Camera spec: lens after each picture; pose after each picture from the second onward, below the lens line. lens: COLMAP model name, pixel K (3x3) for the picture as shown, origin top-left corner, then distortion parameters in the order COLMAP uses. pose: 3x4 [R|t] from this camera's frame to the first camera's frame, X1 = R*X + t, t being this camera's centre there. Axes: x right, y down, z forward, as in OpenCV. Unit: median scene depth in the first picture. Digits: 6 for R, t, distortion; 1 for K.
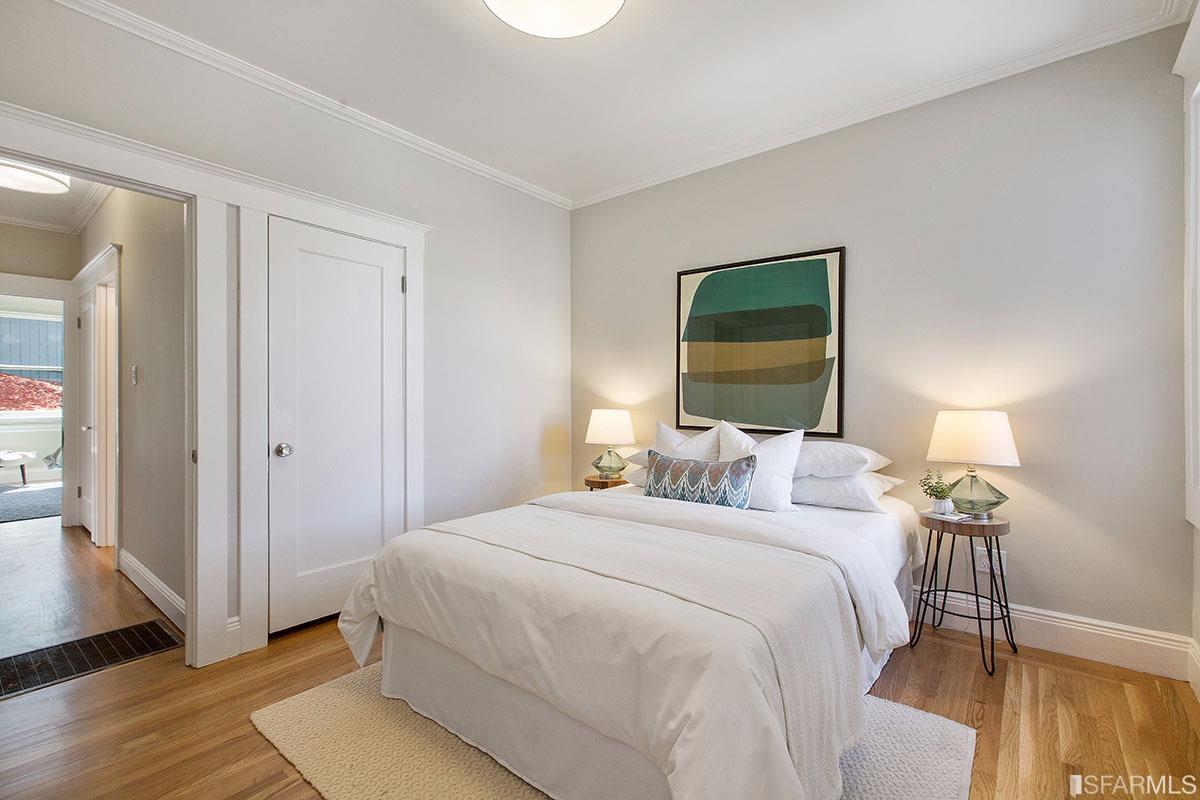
lens RADIAL K [[558.9, 0, 600.0], [0, 558.9, 400.0], [0, 0, 1]] dist [0.000262, 0.000227]
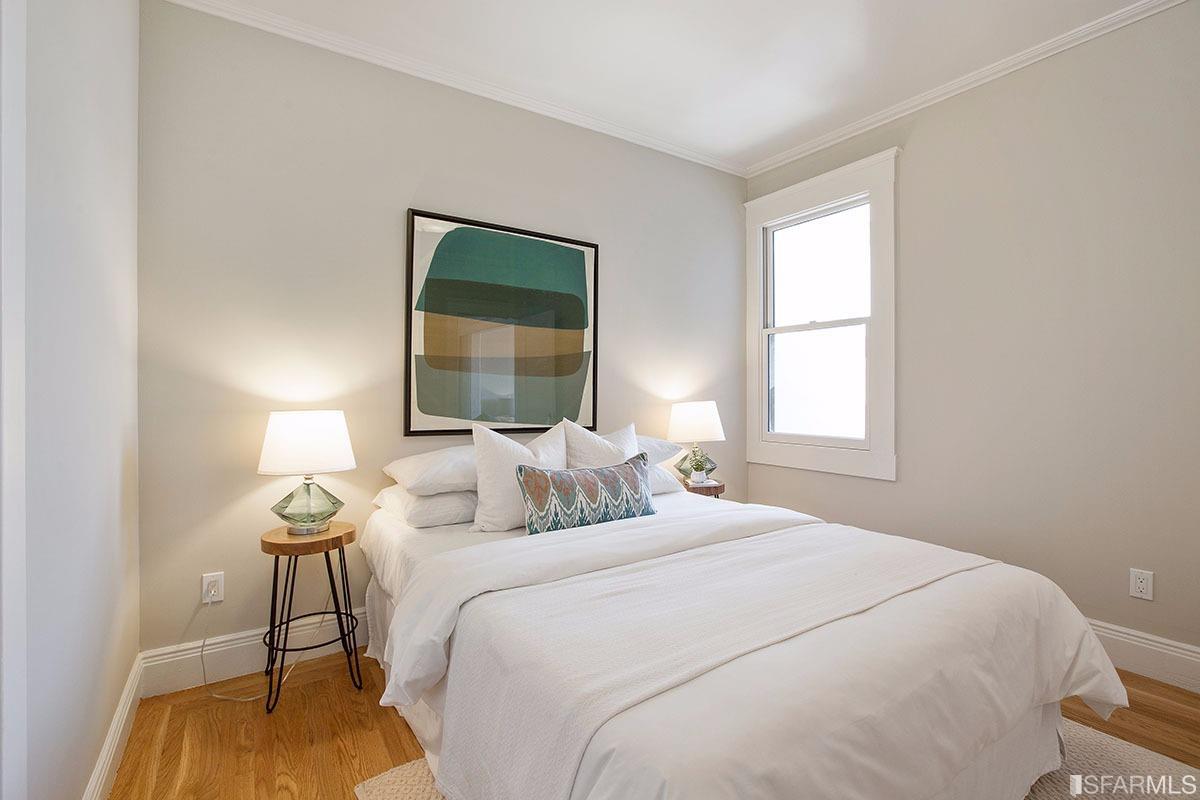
lens RADIAL K [[558.9, 0, 600.0], [0, 558.9, 400.0], [0, 0, 1]] dist [0.000262, 0.000227]
pose [[0.315958, -0.005952, 0.948754, -0.483444], [0.000459, 0.999981, 0.006120, 0.003821], [-0.948773, -0.001498, 0.315955, 0.608727]]
